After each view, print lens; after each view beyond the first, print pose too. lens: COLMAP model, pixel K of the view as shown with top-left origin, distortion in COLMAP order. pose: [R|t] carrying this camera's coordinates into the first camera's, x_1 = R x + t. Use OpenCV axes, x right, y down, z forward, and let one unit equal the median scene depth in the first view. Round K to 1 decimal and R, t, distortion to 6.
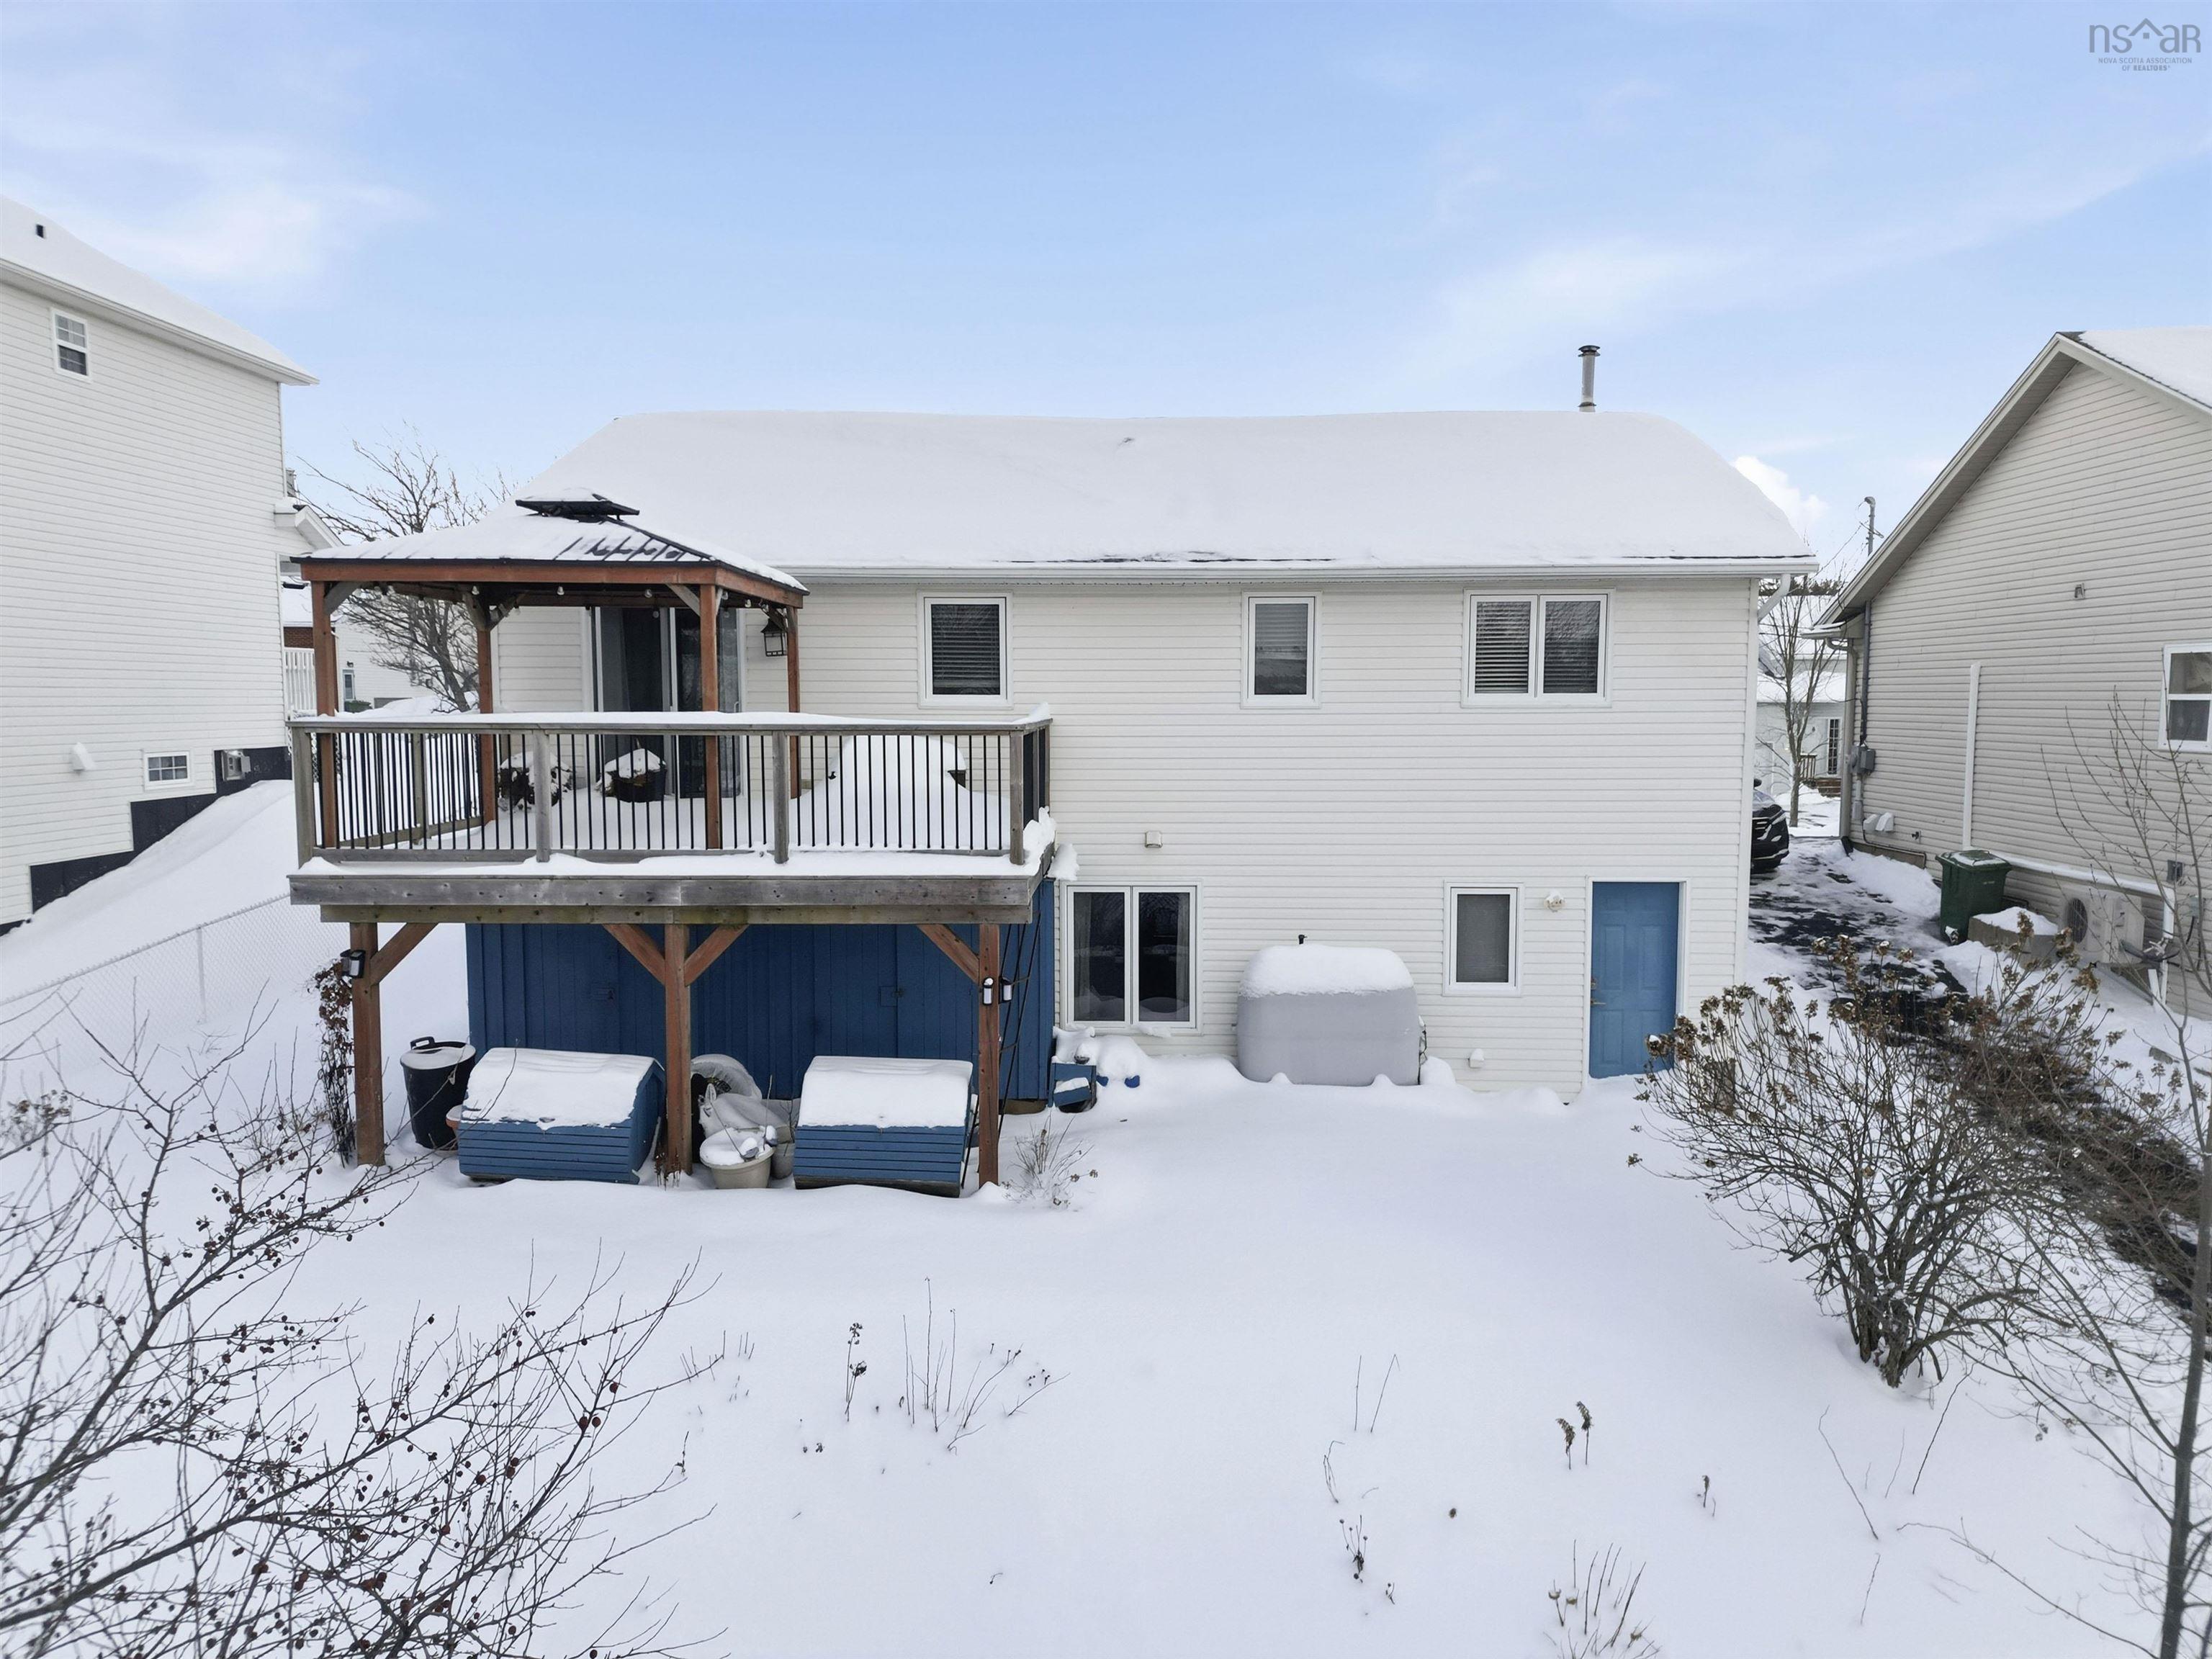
lens RADIAL K [[1527.6, 0, 1106.0], [0, 1527.6, 829.5], [0, 0, 1]] dist [0.091429, -0.083537]
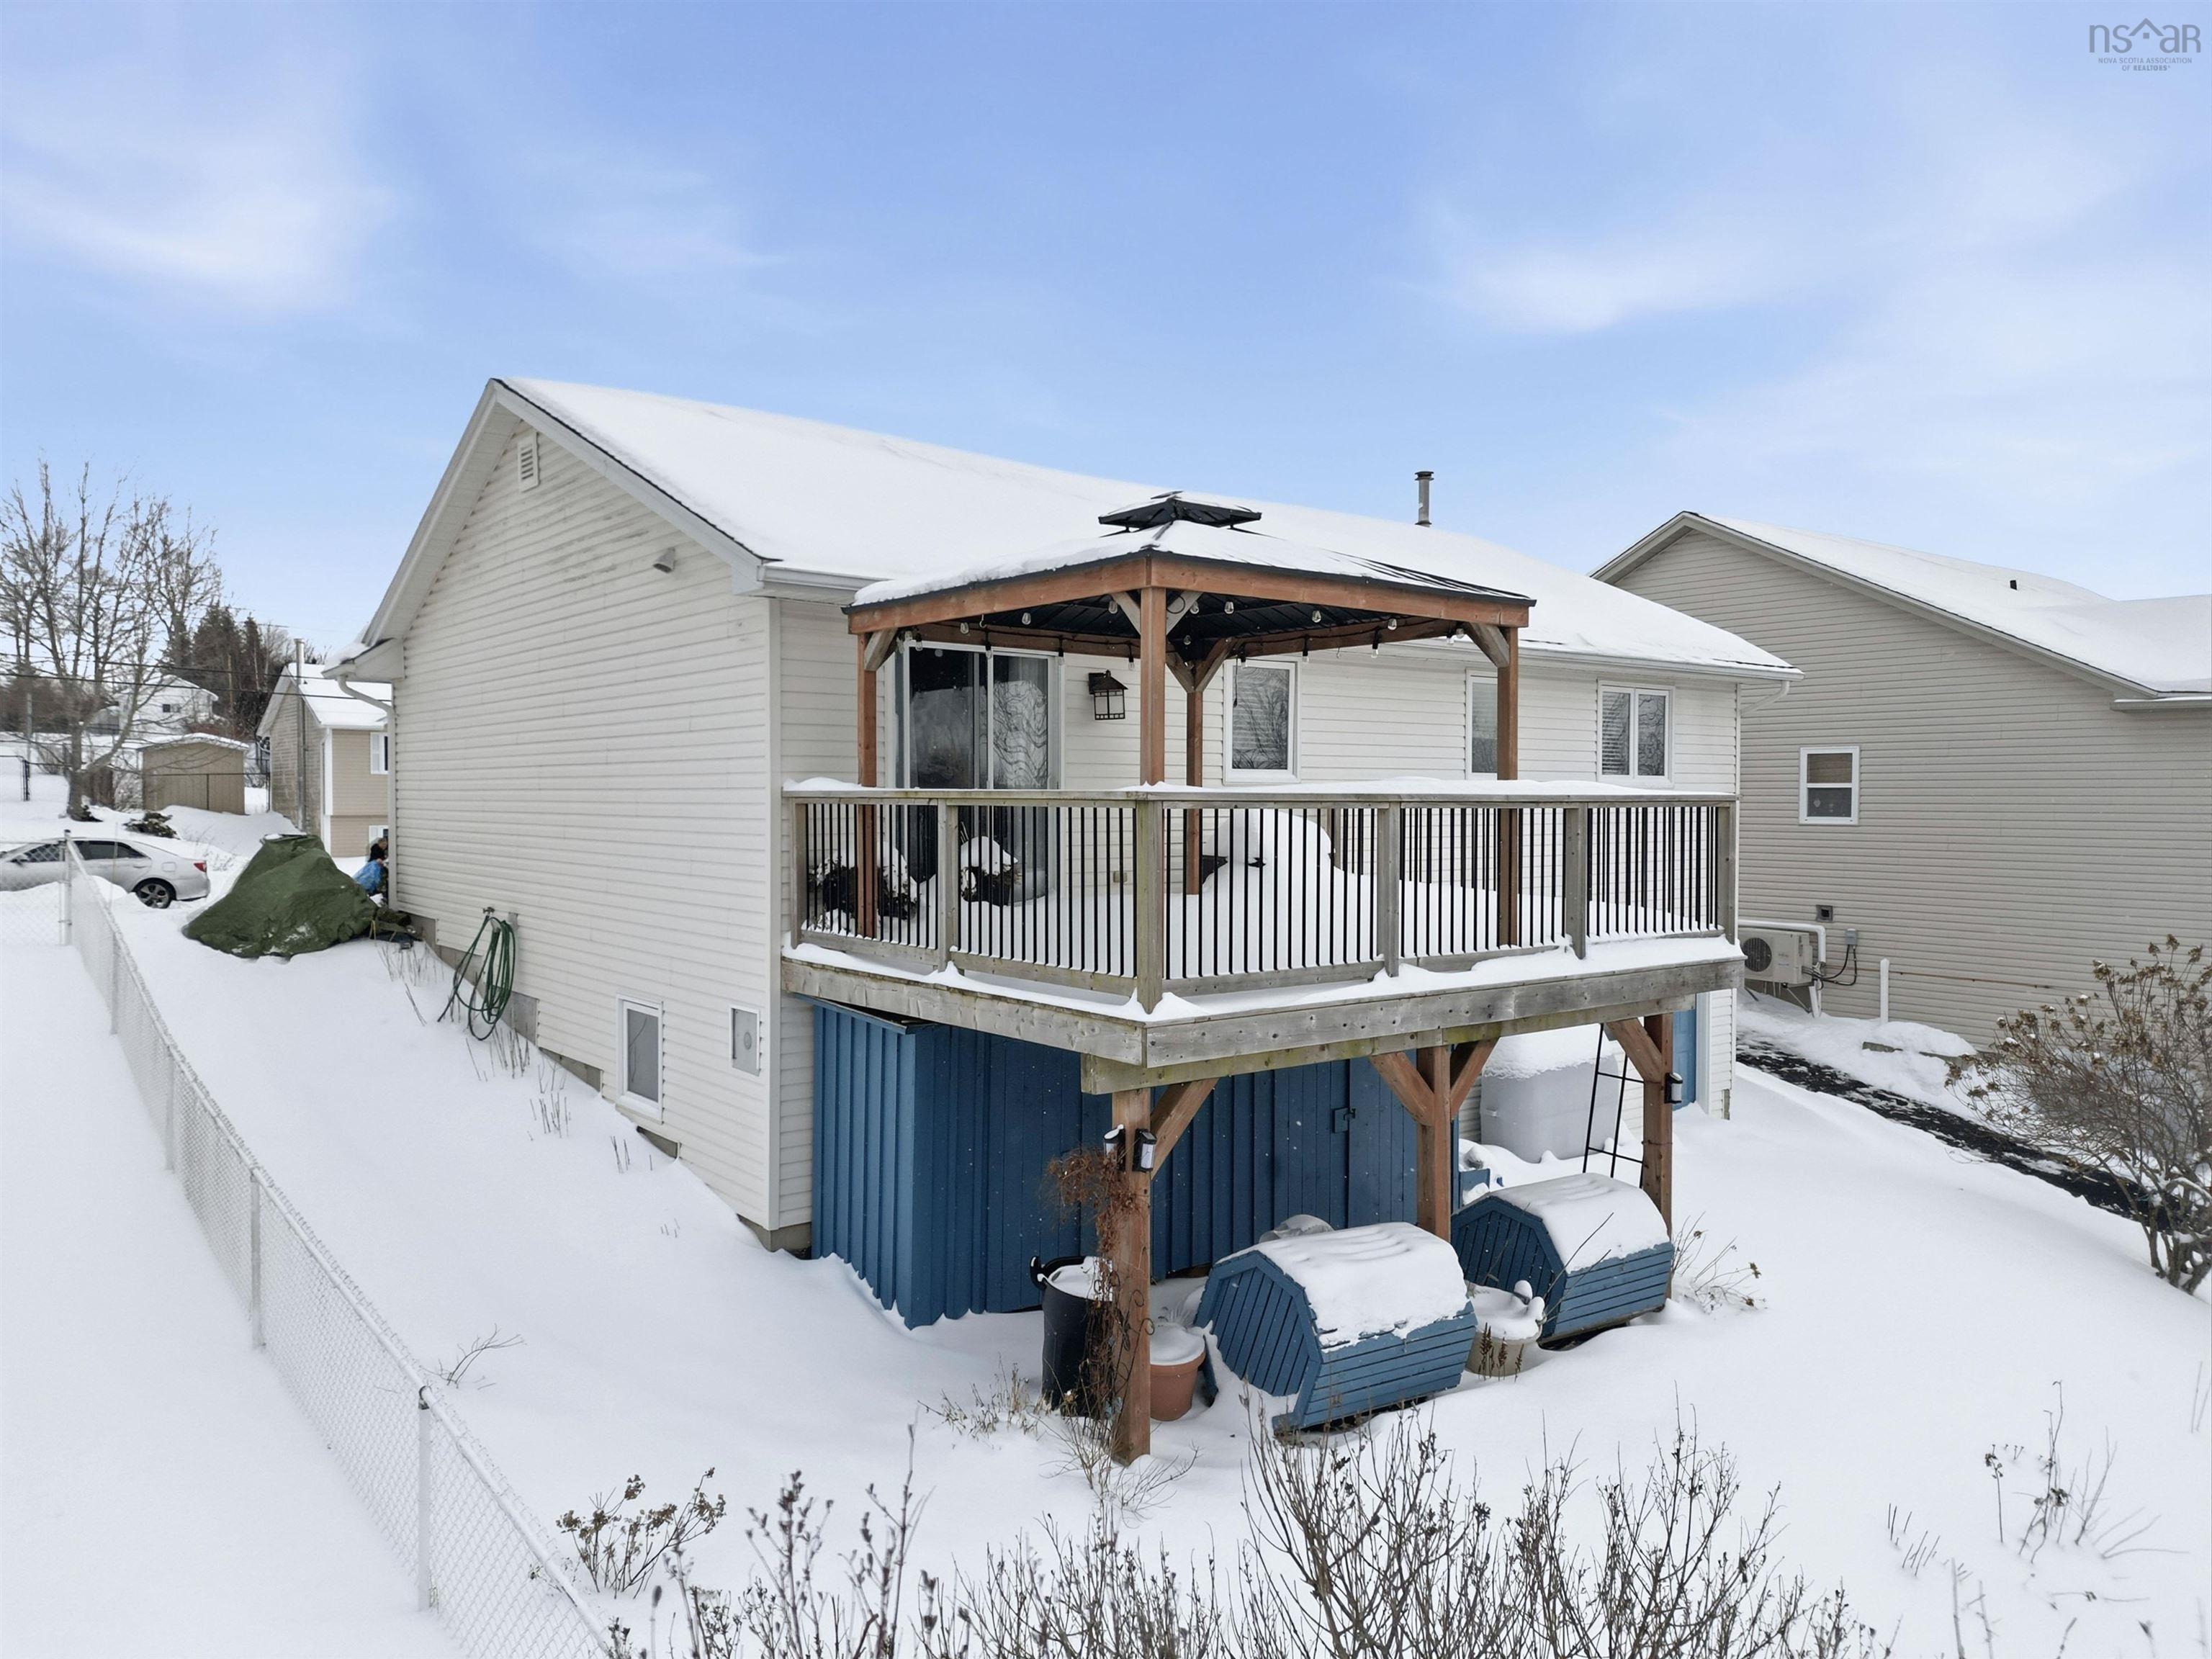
lens RADIAL K [[1528.4, 0, 1109.4], [0, 1528.4, 828.3], [0, 0, 1]] dist [0.082937, -0.068649]
pose [[0.768666, -0.011258, 0.639551, -0.769308], [0.053177, 0.997509, -0.046353, -0.019574], [-0.637436, 0.069640, 0.767350, 0.410071]]
